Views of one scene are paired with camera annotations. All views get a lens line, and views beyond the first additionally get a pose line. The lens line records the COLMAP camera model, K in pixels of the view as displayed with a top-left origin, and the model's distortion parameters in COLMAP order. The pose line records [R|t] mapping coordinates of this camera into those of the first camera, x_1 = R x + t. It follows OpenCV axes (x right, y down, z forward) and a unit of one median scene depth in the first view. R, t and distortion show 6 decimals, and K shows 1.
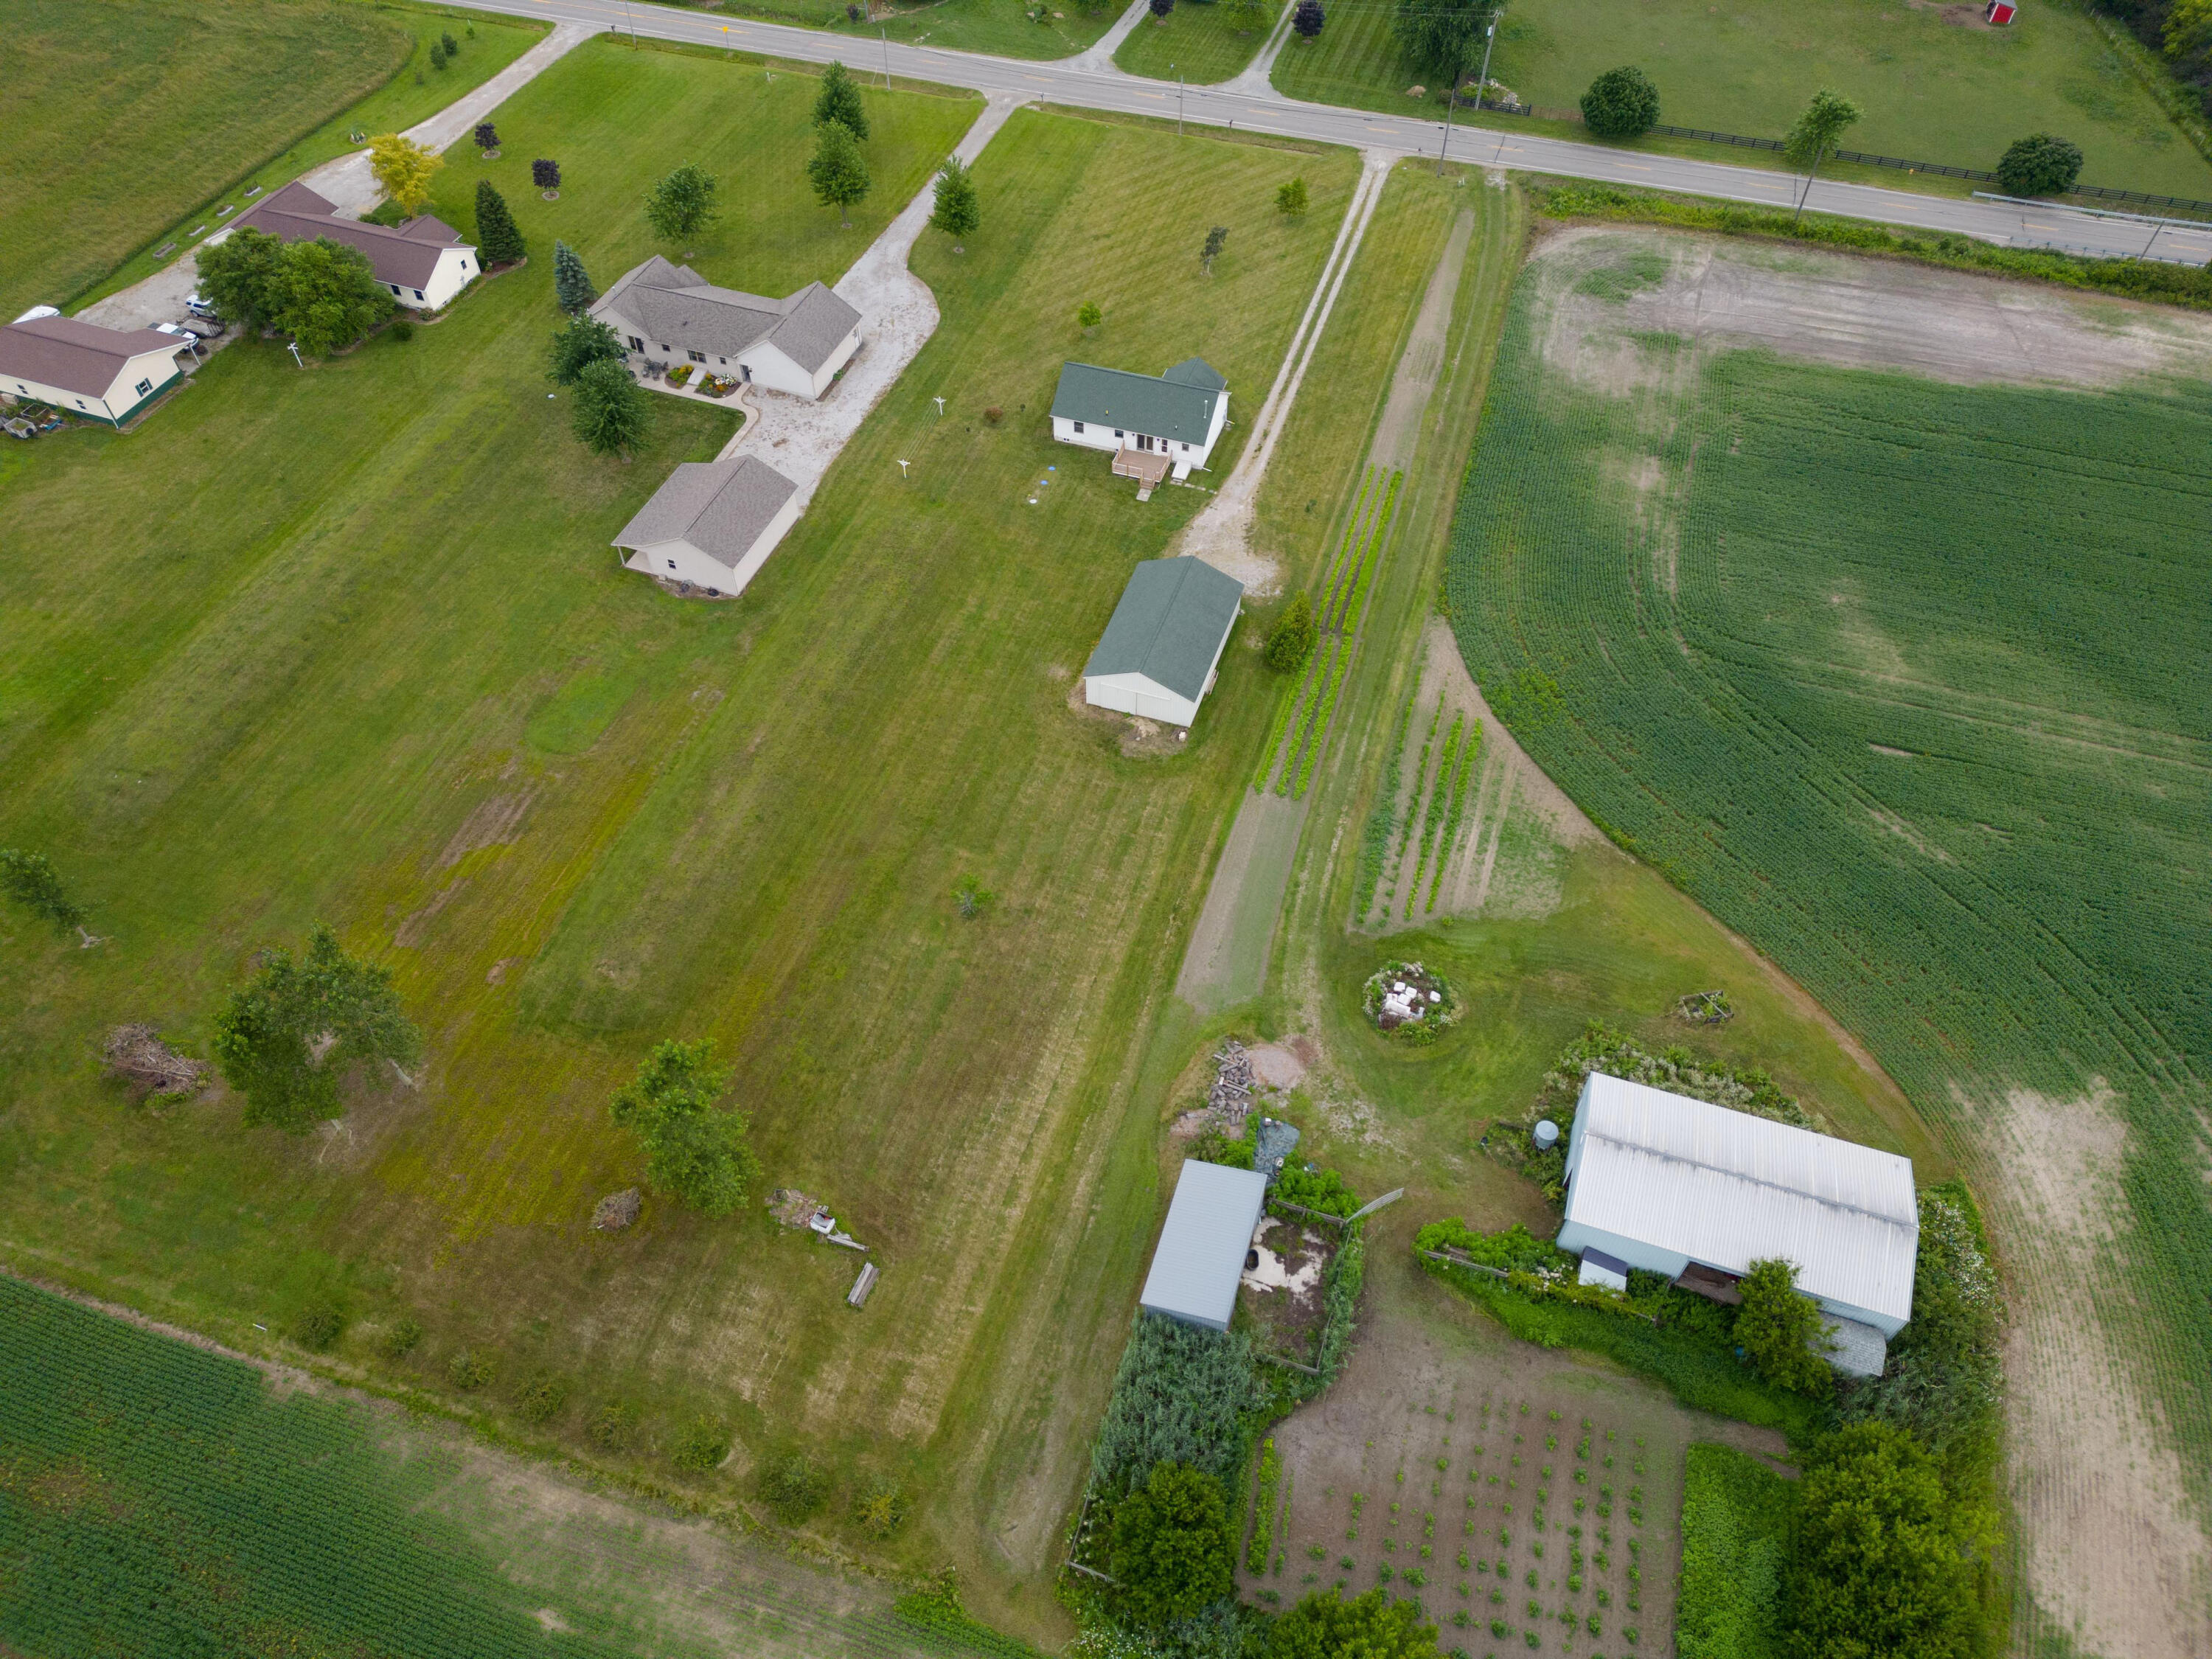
lens RADIAL K [[1545.0, 0, 1099.6], [0, 1545.0, 827.8], [0, 0, 1]] dist [0.077780, -0.079436]
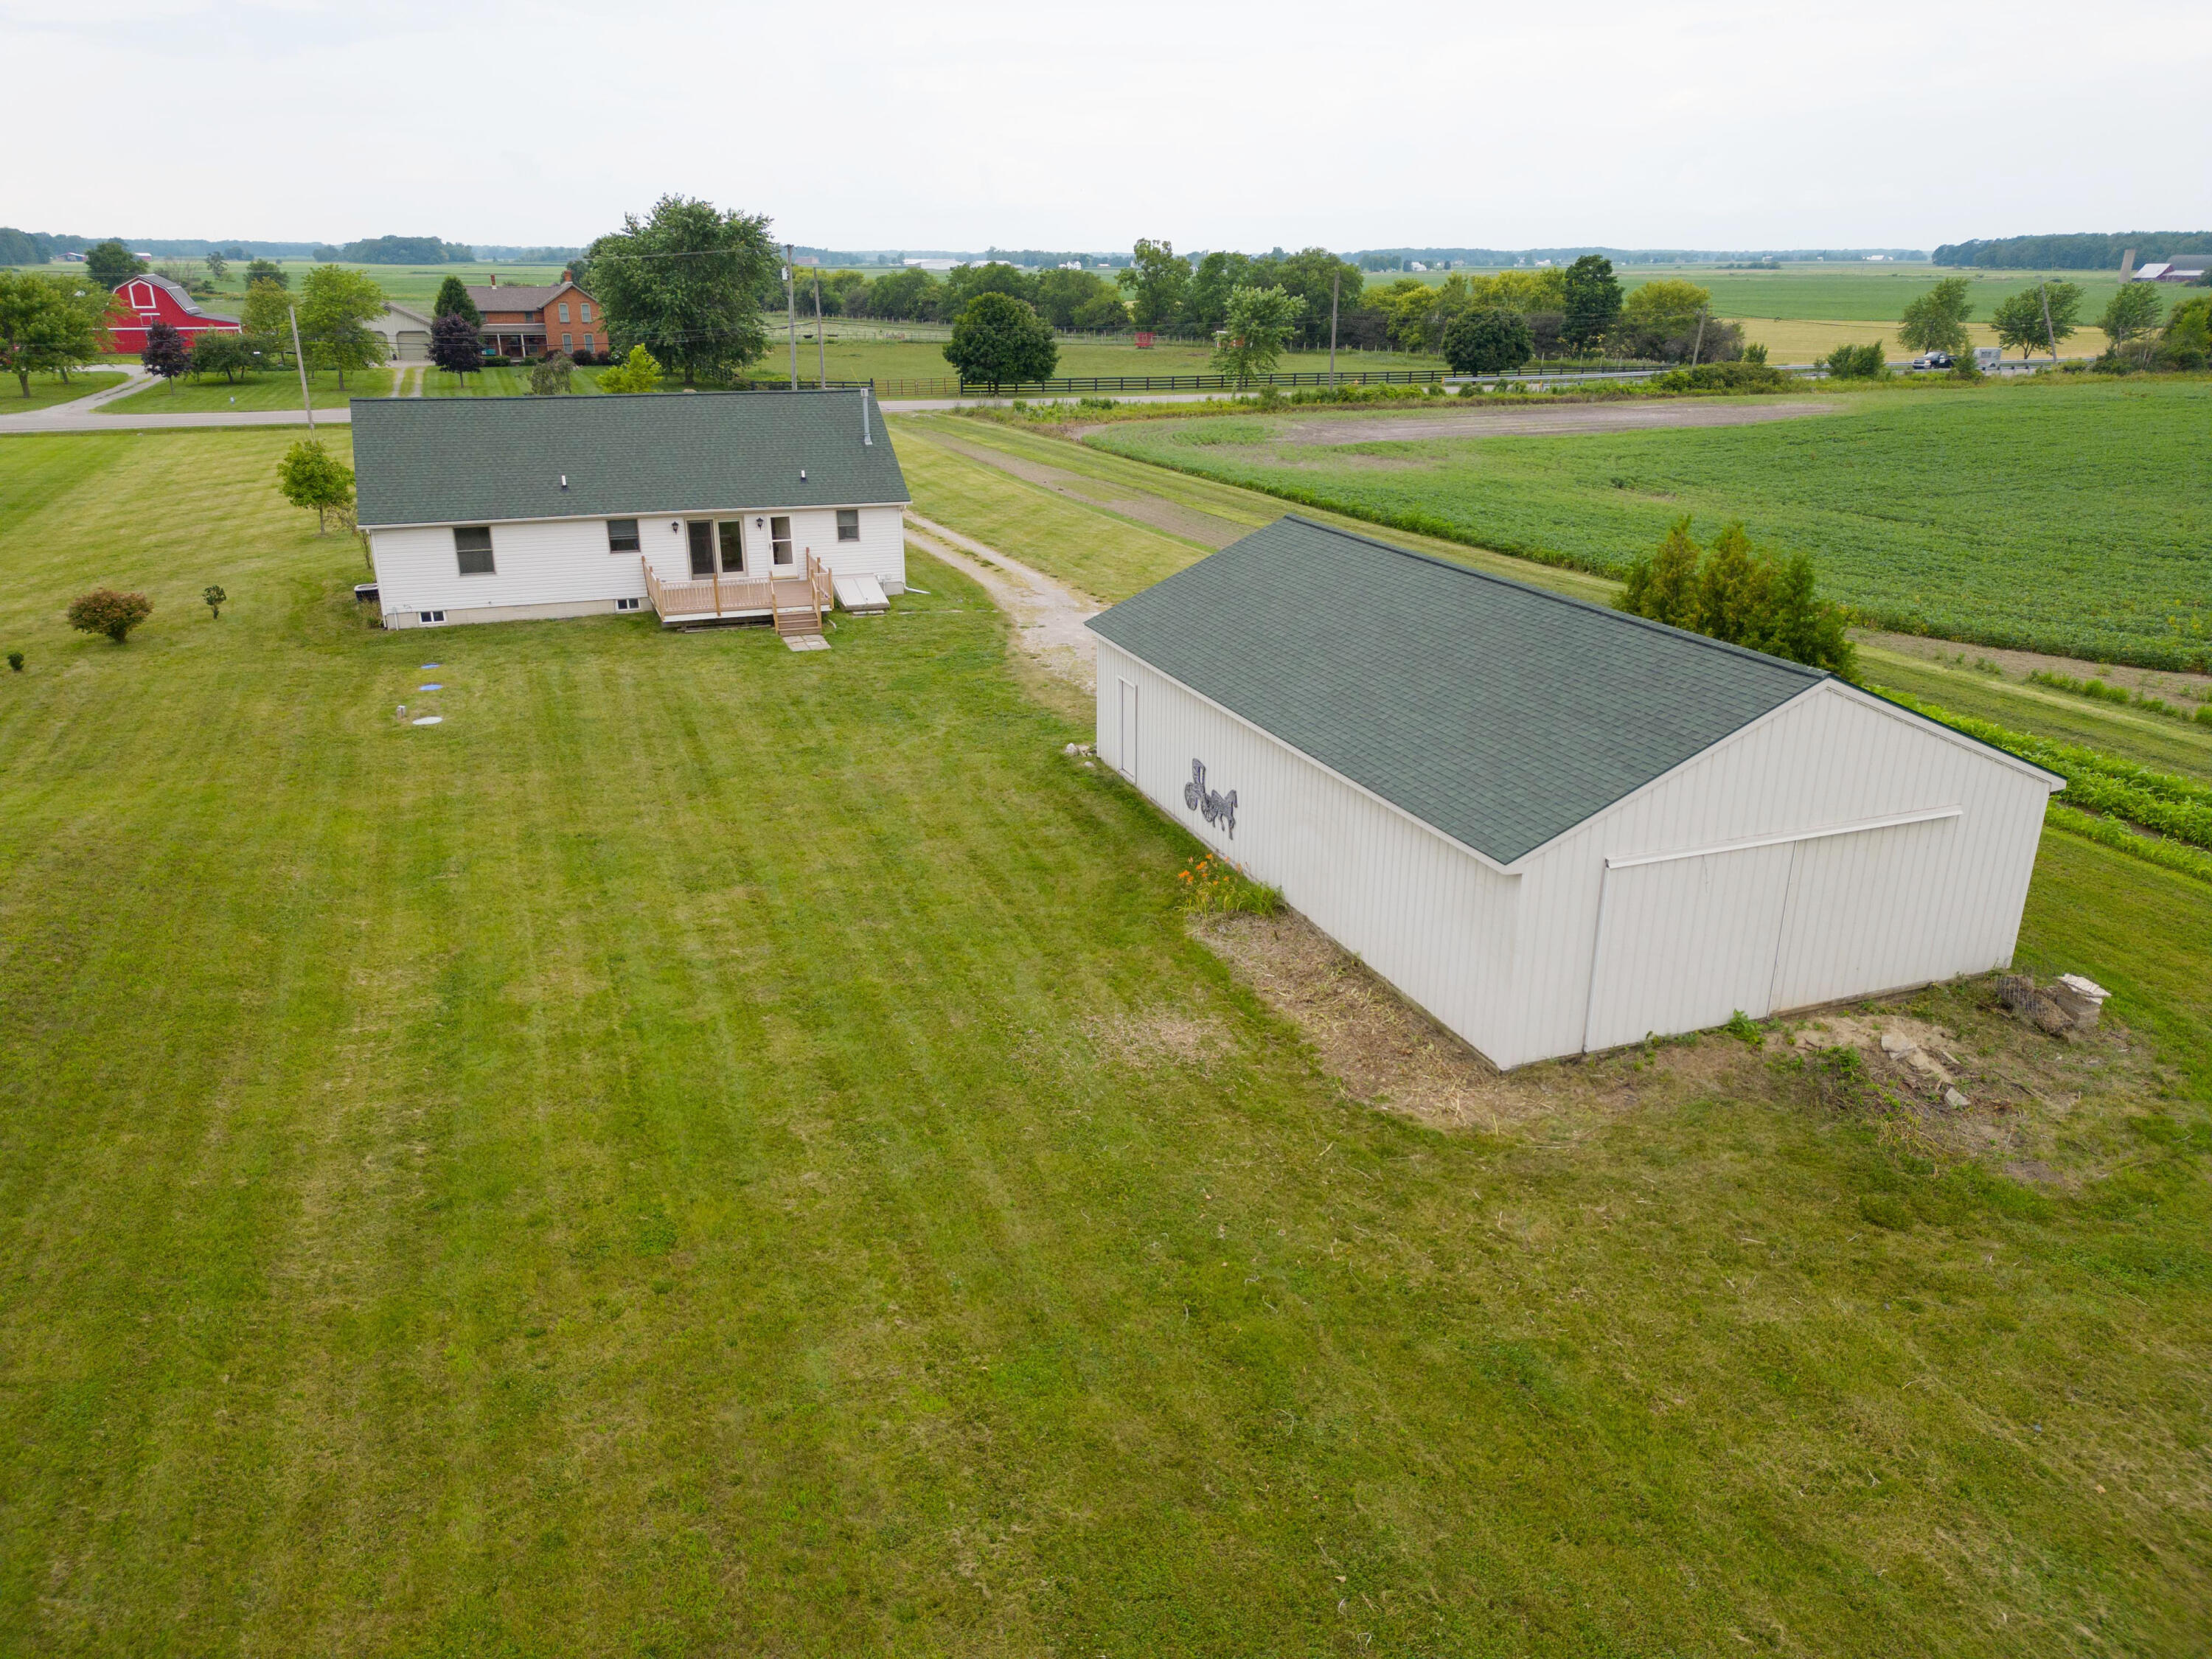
lens RADIAL K [[1545.0, 0, 1099.6], [0, 1545.0, 827.8], [0, 0, 1]] dist [0.077780, -0.079436]
pose [[0.766730, -0.212514, 0.605774, -0.143183], [0.485498, 0.809329, -0.330573, -0.073915], [-0.420019, 0.547563, 0.723712, 0.958812]]
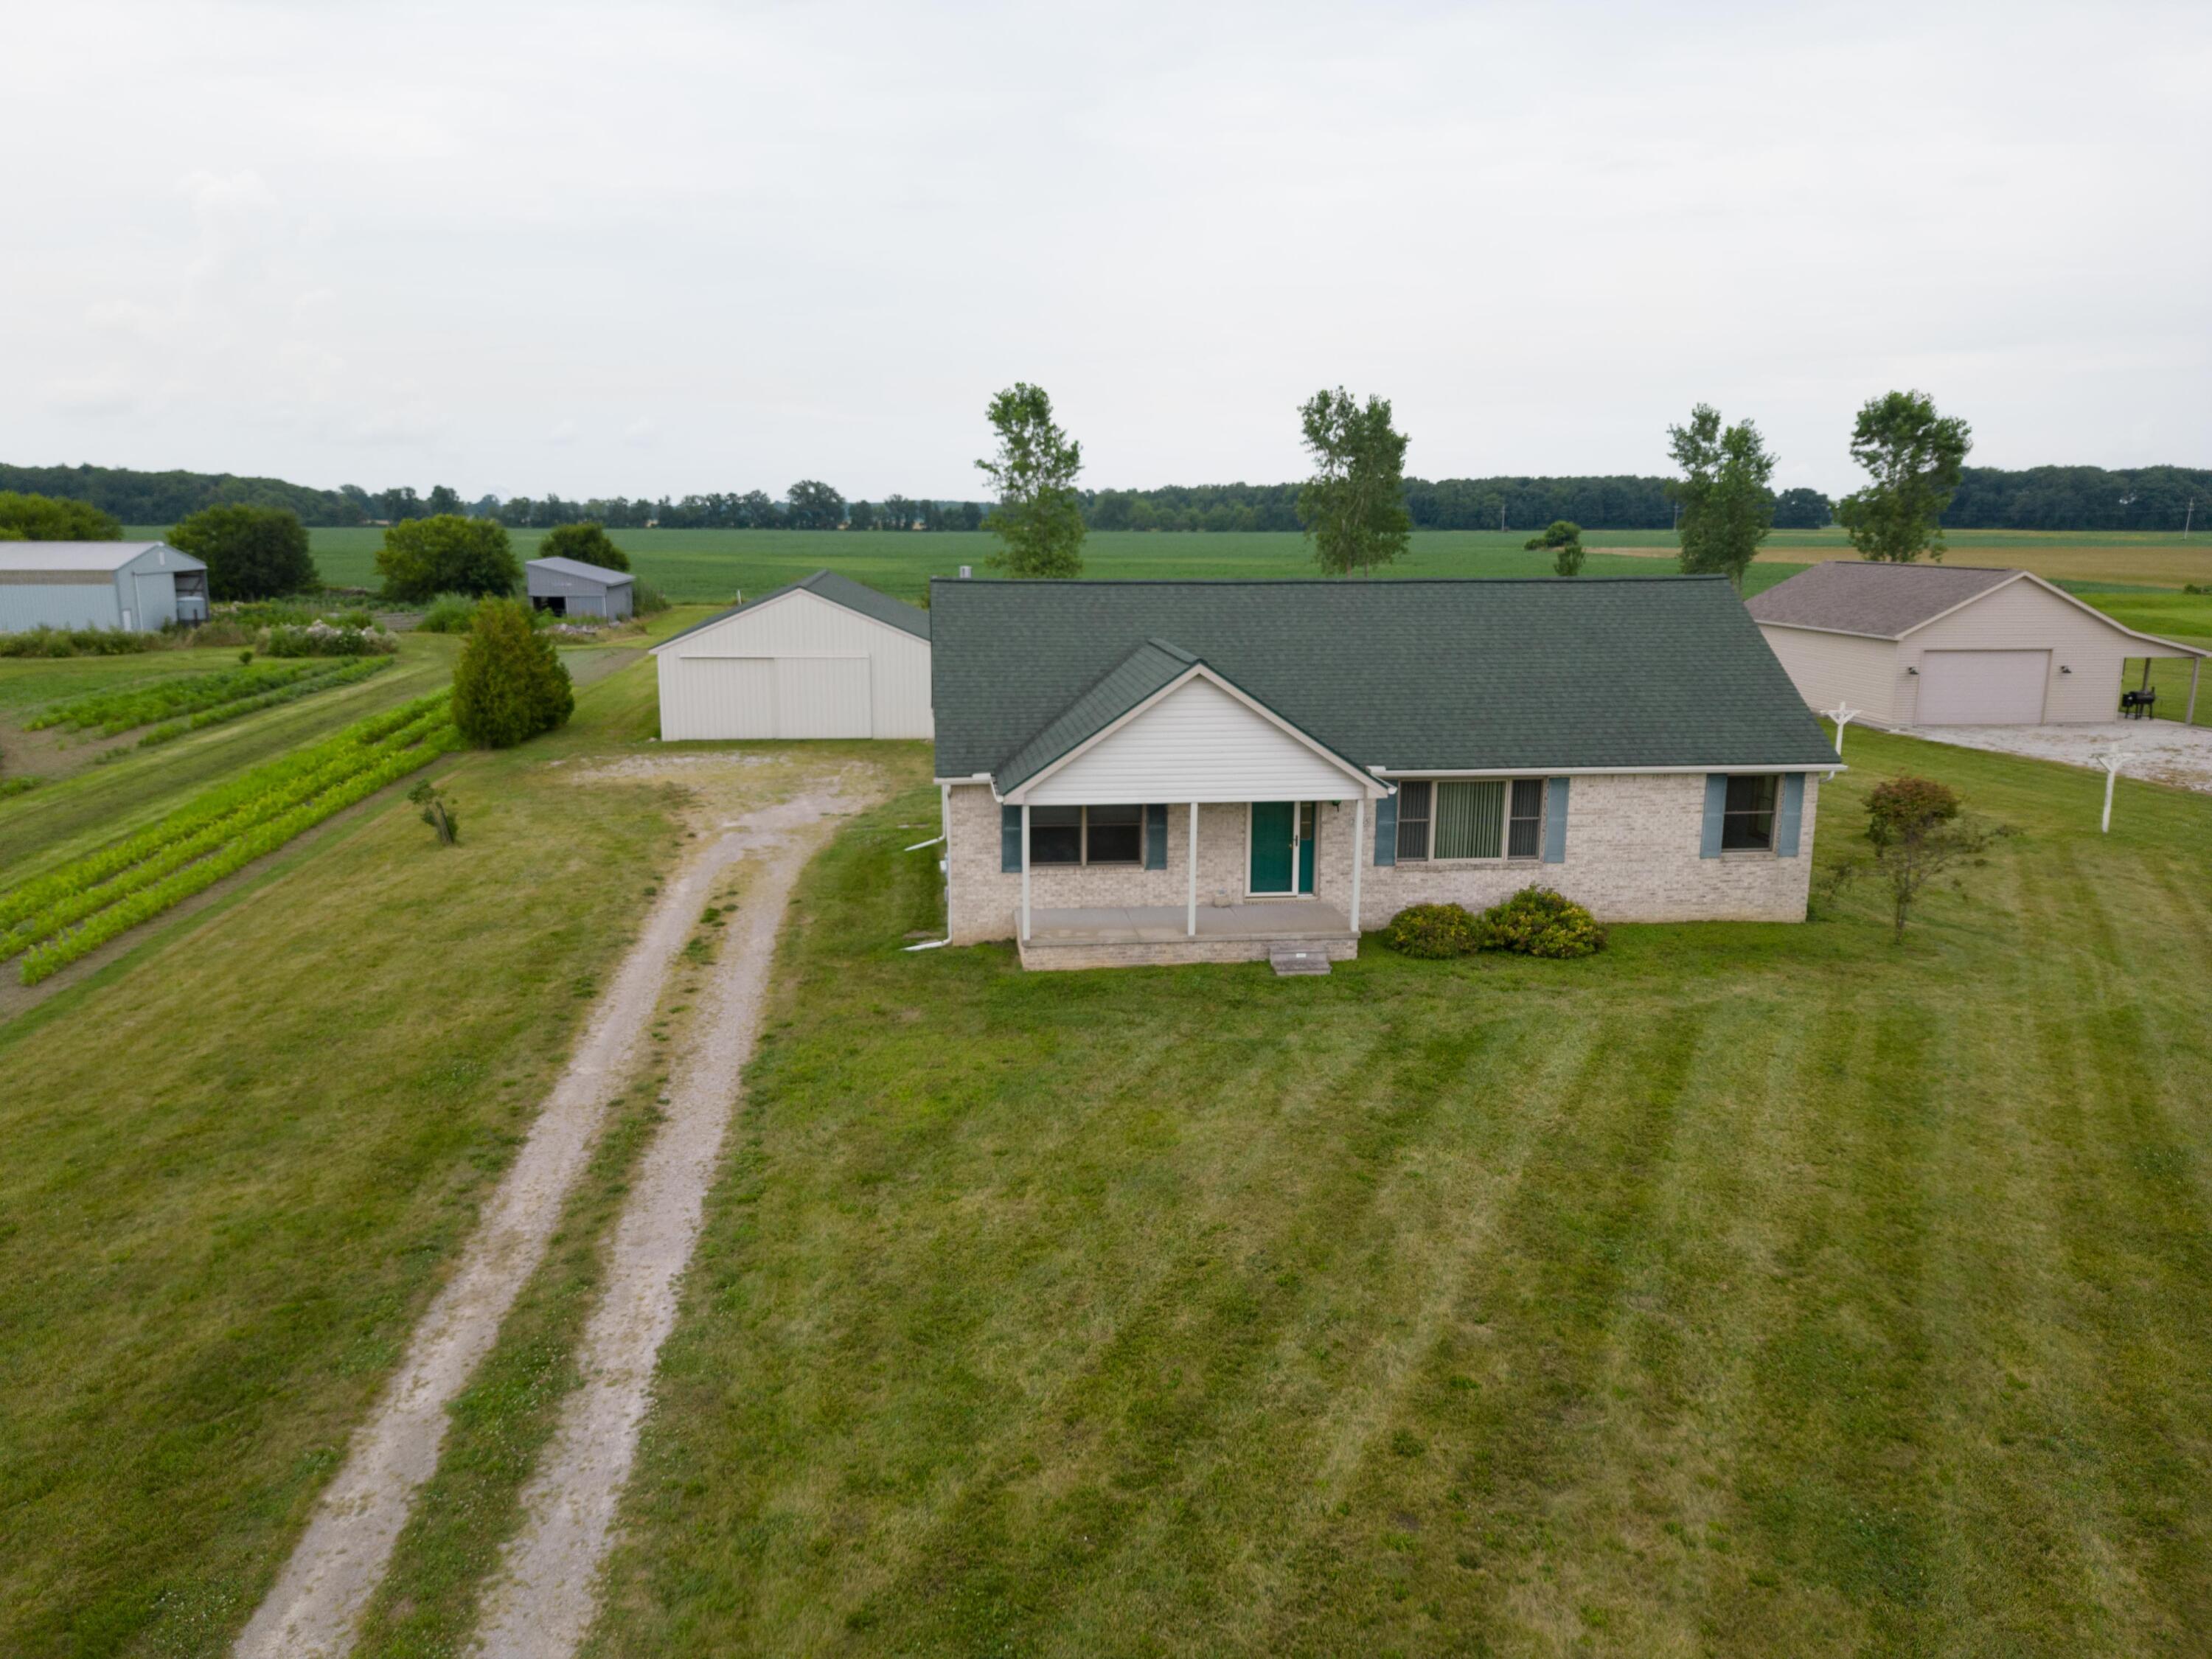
lens RADIAL K [[1554.0, 0, 1101.5], [0, 1554.0, 832.0], [0, 0, 1]] dist [0.074803, -0.088446]
pose [[-0.902300, 0.088489, -0.421930, 0.176945], [-0.328046, 0.494085, 0.805149, -0.530020], [0.279716, 0.864898, -0.416785, 1.373294]]
